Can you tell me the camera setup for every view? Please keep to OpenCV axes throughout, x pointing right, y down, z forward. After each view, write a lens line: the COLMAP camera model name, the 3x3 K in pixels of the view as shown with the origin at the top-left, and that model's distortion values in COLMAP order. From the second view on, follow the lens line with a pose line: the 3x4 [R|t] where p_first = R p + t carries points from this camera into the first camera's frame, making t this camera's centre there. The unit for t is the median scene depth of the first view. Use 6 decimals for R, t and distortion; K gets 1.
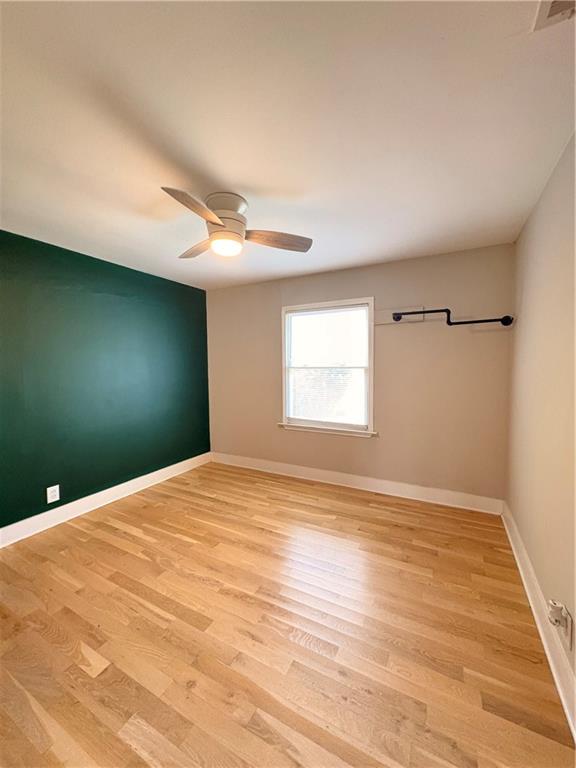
lens RADIAL K [[307.3, 0, 287.3], [0, 307.3, 383.2], [0, 0, 1]] dist [-0.000015, 0.000016]
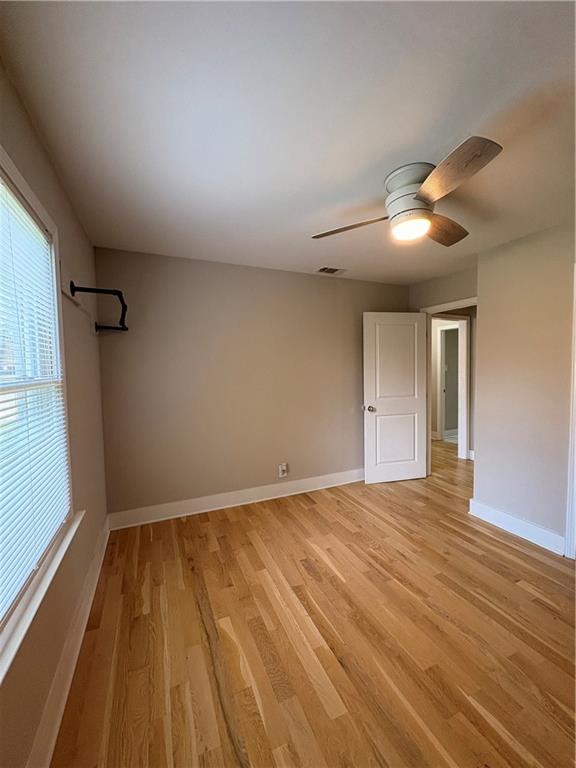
lens RADIAL K [[306.7, 0, 291.3], [0, 306.7, 383.2], [0, 0, 1]] dist [-0.000848, -0.000277]
pose [[-0.793210, -0.008881, 0.608883, -0.427892], [0.064192, 0.993103, 0.098110, -0.108078], [-0.605555, 0.116907, -0.787169, 1.792251]]
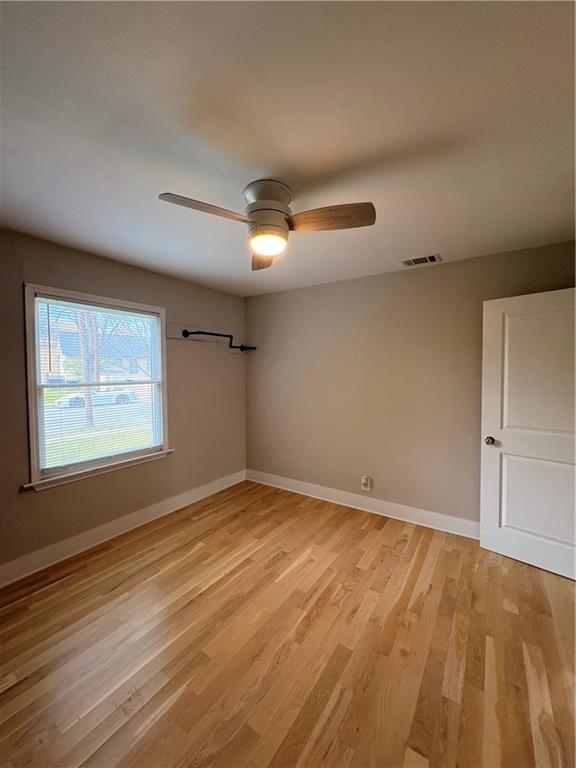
lens RADIAL K [[308.8, 0, 287.2], [0, 308.8, 382.9], [0, 0, 1]] dist [0.000057, -0.000320]
pose [[0.097030, -0.030798, 0.994805, -0.984812], [0.067917, 0.997396, 0.024254, -0.071816], [-0.992962, 0.065210, 0.098869, 0.827236]]
